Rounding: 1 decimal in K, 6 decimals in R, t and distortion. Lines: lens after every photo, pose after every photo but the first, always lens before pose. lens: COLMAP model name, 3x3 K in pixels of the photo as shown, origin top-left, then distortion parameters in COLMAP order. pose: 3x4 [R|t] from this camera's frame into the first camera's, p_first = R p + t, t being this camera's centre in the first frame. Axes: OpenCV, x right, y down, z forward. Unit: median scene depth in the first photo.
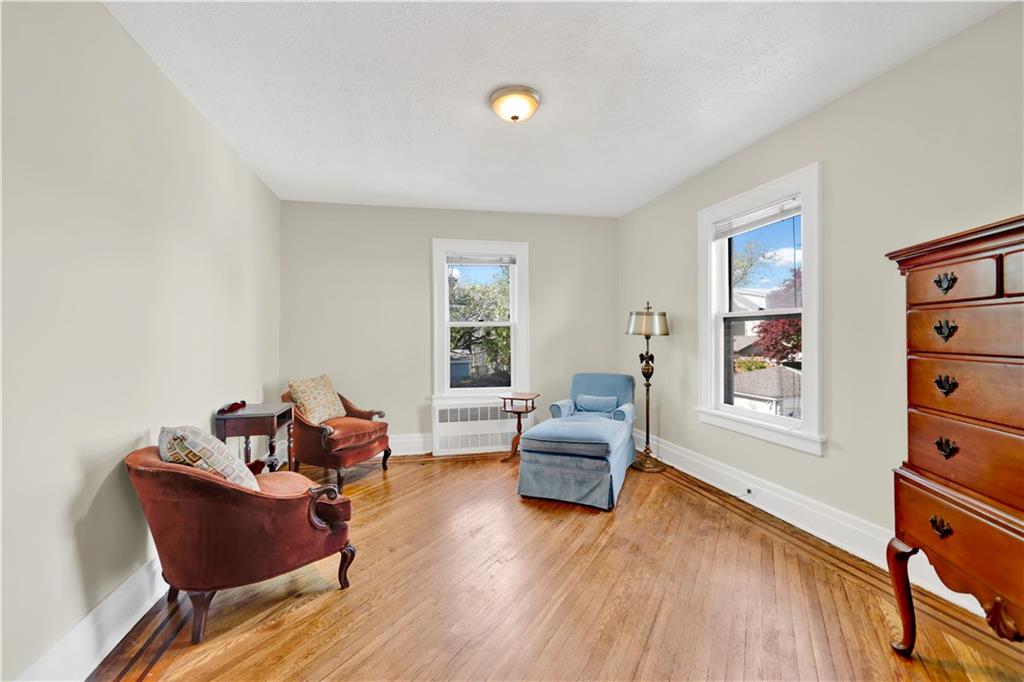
lens RADIAL K [[369.0, 0, 510.6], [0, 369.0, 341.5], [0, 0, 1]] dist [-0.000070, 0.000016]
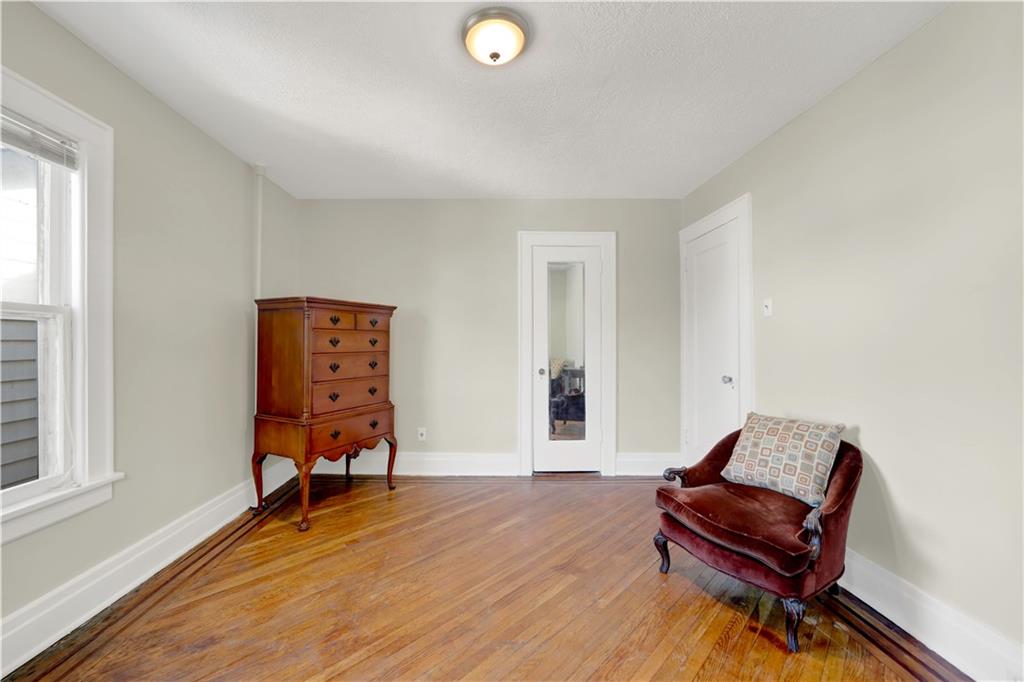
lens RADIAL K [[419.1, 0, 509.6], [0, 419.1, 342.8], [0, 0, 1]] dist [-0.004292, 0.000766]
pose [[-0.980375, 0.009873, 0.196892, -0.187400], [0.010258, 0.999947, 0.000934, -0.010862], [-0.196872, 0.002935, -0.980425, 1.946193]]
